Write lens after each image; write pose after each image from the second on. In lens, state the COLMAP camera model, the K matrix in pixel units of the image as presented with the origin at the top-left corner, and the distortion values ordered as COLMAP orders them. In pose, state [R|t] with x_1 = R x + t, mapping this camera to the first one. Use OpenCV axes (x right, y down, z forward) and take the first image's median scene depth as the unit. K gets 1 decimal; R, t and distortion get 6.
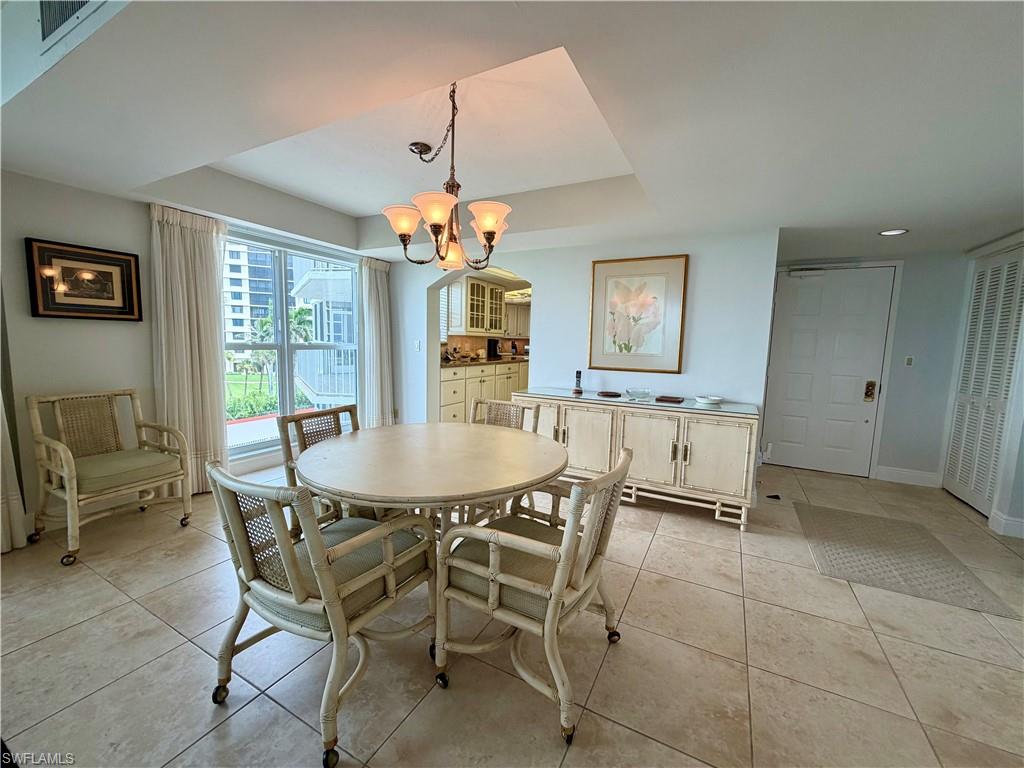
lens RADIAL K [[409.3, 0, 511.4], [0, 409.3, 386.6], [0, 0, 1]] dist [0.001571, 0.000119]
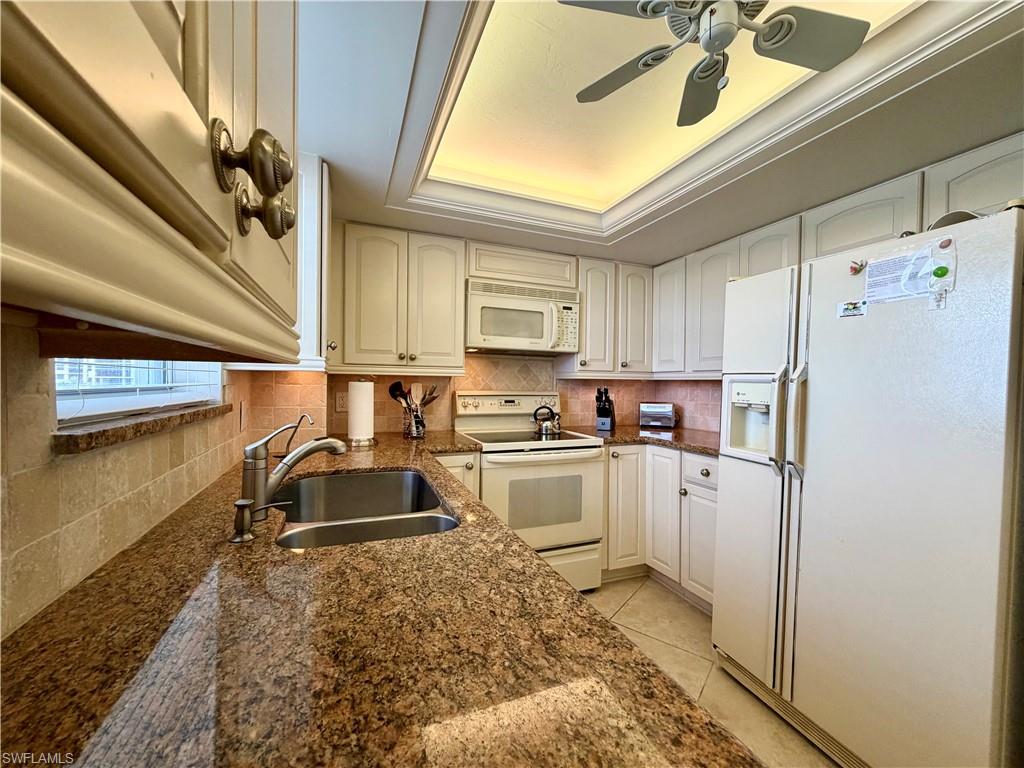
lens RADIAL K [[409.3, 0, 511.4], [0, 409.3, 386.6], [0, 0, 1]] dist [0.001571, 0.000119]
pose [[0.987686, -0.017463, -0.155474, -0.022207], [0.001111, 0.994508, -0.104651, -0.139777], [0.156448, 0.103190, 0.982281, 1.196869]]
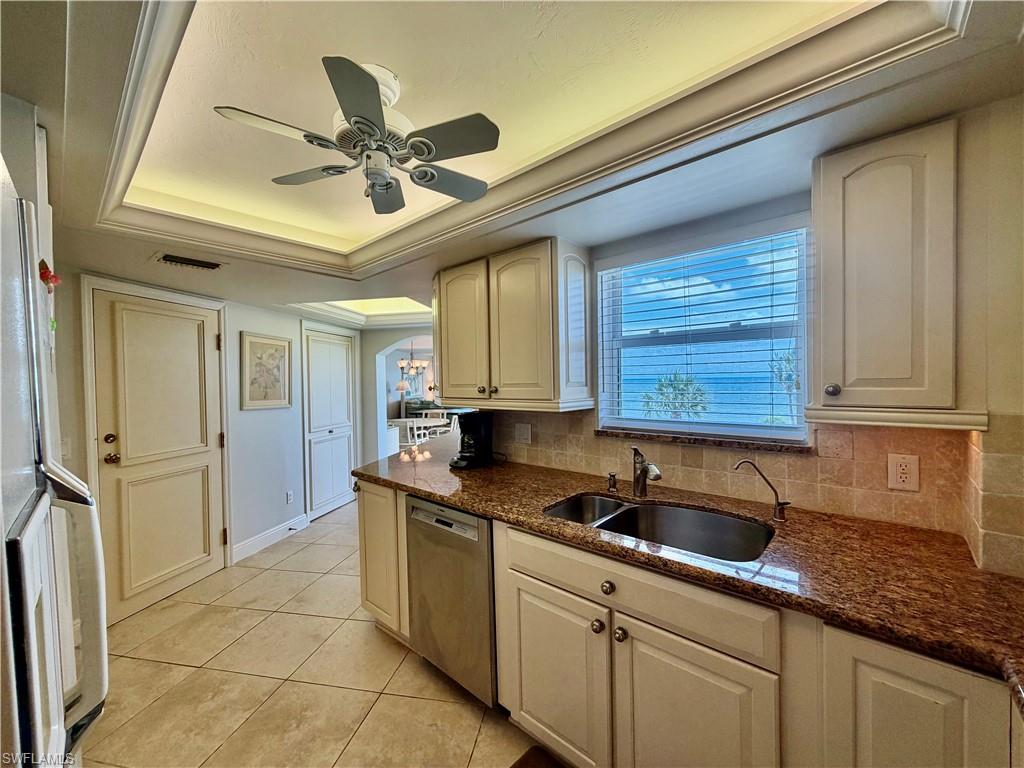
lens RADIAL K [[409.3, 0, 511.4], [0, 409.3, 386.6], [0, 0, 1]] dist [0.001571, 0.000119]
pose [[-0.952747, -0.009922, -0.303603, 0.033173], [-0.047502, 0.992037, 0.116647, -0.213872], [0.300028, 0.125557, -0.945631, 1.589750]]
